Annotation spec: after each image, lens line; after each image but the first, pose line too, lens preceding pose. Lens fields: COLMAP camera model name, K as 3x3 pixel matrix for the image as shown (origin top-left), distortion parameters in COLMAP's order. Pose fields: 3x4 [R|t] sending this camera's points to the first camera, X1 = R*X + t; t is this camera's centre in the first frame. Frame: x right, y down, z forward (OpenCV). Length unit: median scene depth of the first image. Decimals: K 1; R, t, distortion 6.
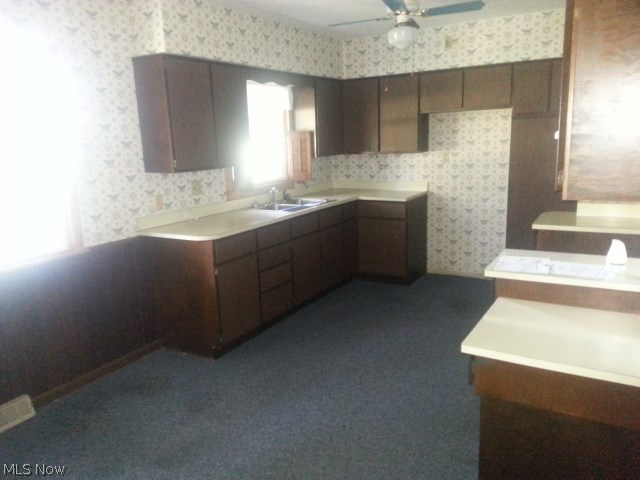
lens RADIAL K [[505.7, 0, 317.6], [0, 505.7, 238.7], [0, 0, 1]] dist [0.095565, -0.122870]
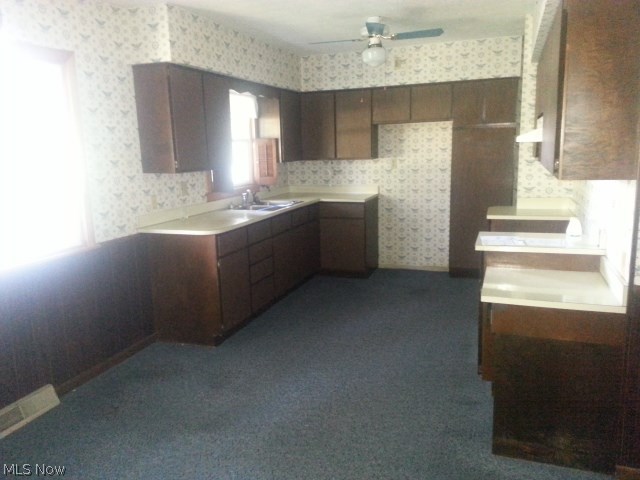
lens RADIAL K [[505.7, 0, 317.6], [0, 505.7, 238.7], [0, 0, 1]] dist [0.095565, -0.122870]
pose [[0.983503, -0.023384, 0.179375, -0.142787], [0.028030, 0.999333, -0.023410, 0.033081], [-0.178708, 0.028052, 0.983502, -0.080770]]
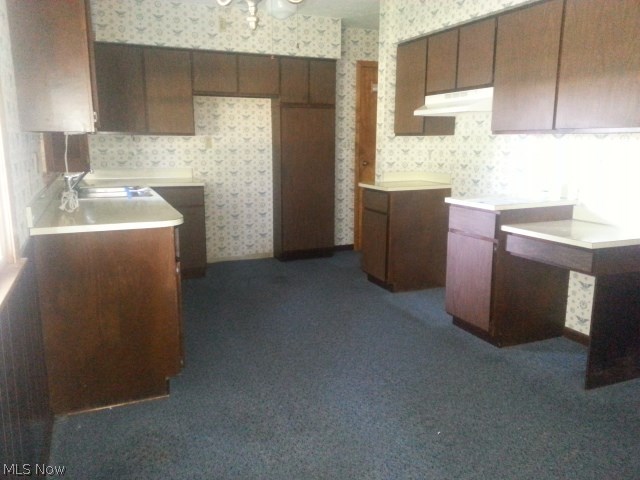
lens RADIAL K [[505.7, 0, 317.6], [0, 505.7, 238.7], [0, 0, 1]] dist [0.095565, -0.122870]
pose [[0.602928, -0.116312, 0.789271, -0.502311], [0.137758, 0.989633, 0.040604, 0.015694], [-0.785812, 0.084247, 0.612701, 0.300301]]
